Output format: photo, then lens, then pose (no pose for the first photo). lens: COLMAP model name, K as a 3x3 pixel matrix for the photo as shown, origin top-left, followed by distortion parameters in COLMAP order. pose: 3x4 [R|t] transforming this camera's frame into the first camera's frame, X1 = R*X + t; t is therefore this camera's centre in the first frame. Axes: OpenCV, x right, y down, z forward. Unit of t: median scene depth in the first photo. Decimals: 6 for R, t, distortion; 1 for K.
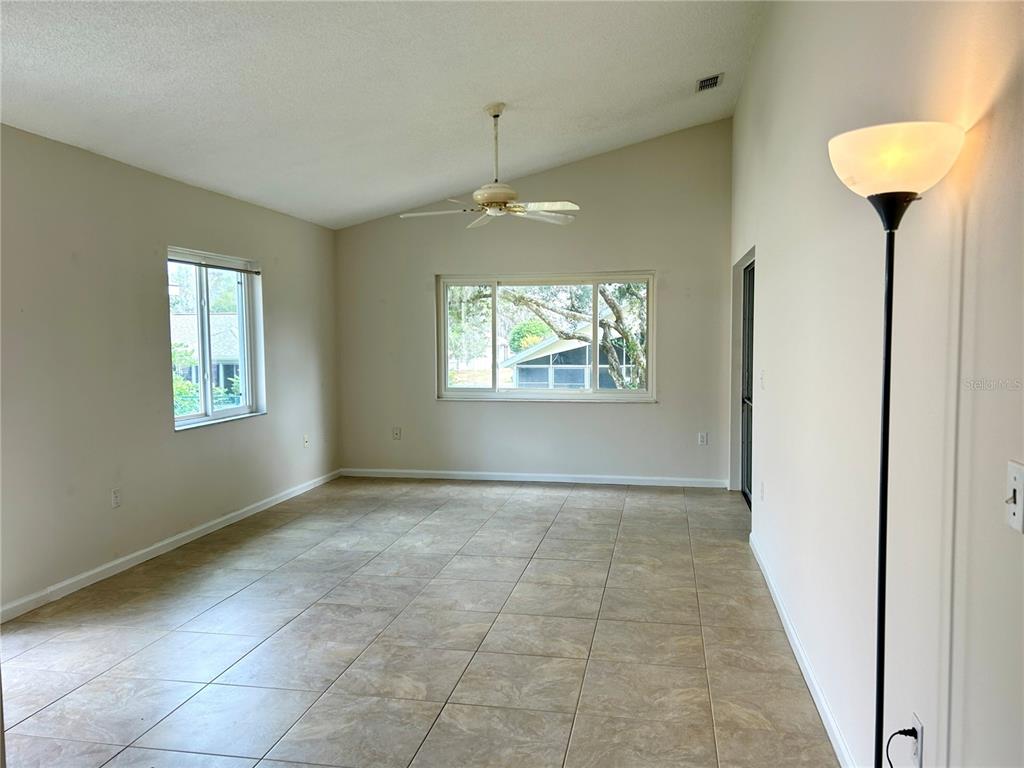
lens RADIAL K [[782.2, 0, 512.0], [0, 782.2, 384.0], [0, 0, 1]] dist [0.049053, -0.005948]
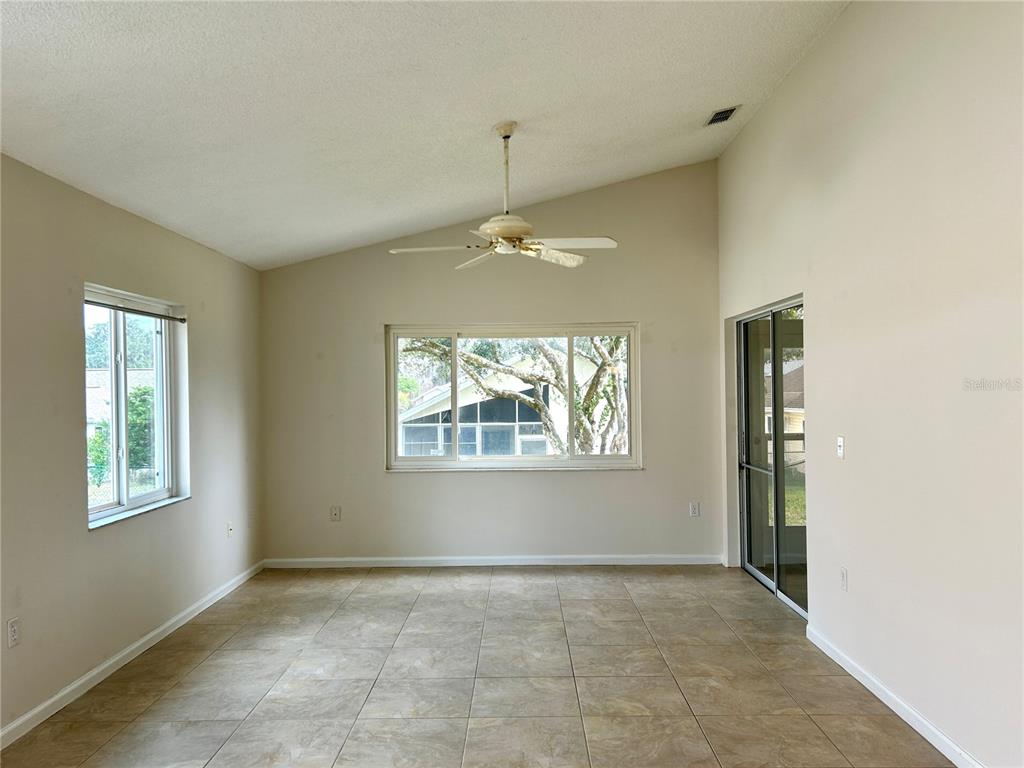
lens RADIAL K [[809.1, 0, 512.0], [0, 809.1, 384.0], [0, 0, 1]] dist [0.033658, -0.011436]
pose [[0.984252, -0.004603, 0.176712, -0.167109], [0.016962, 0.997507, -0.068491, -0.017496], [-0.175956, 0.070410, 0.981877, 0.164129]]
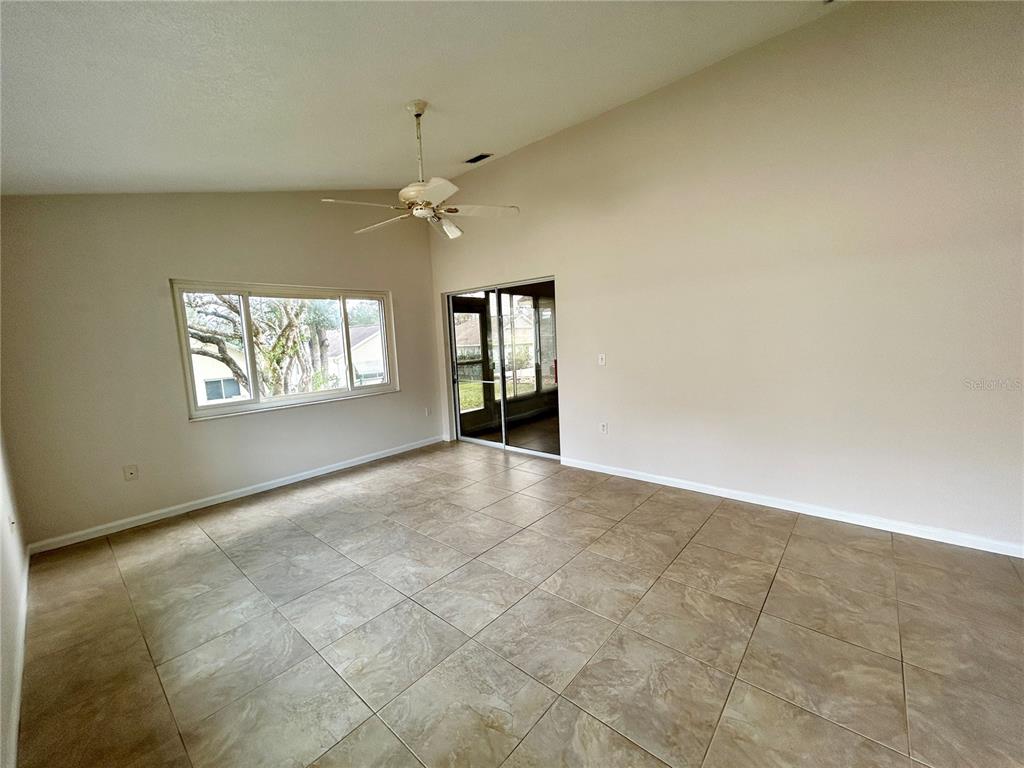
lens RADIAL K [[412.4, 0, 512.0], [0, 412.4, 384.0], [0, 0, 1]] dist [0.001700, 0.000218]
pose [[0.509650, -0.115663, 0.852572, -0.436482], [0.095928, 0.992383, 0.077287, -0.033416], [-0.855017, 0.042397, 0.516864, 0.638883]]
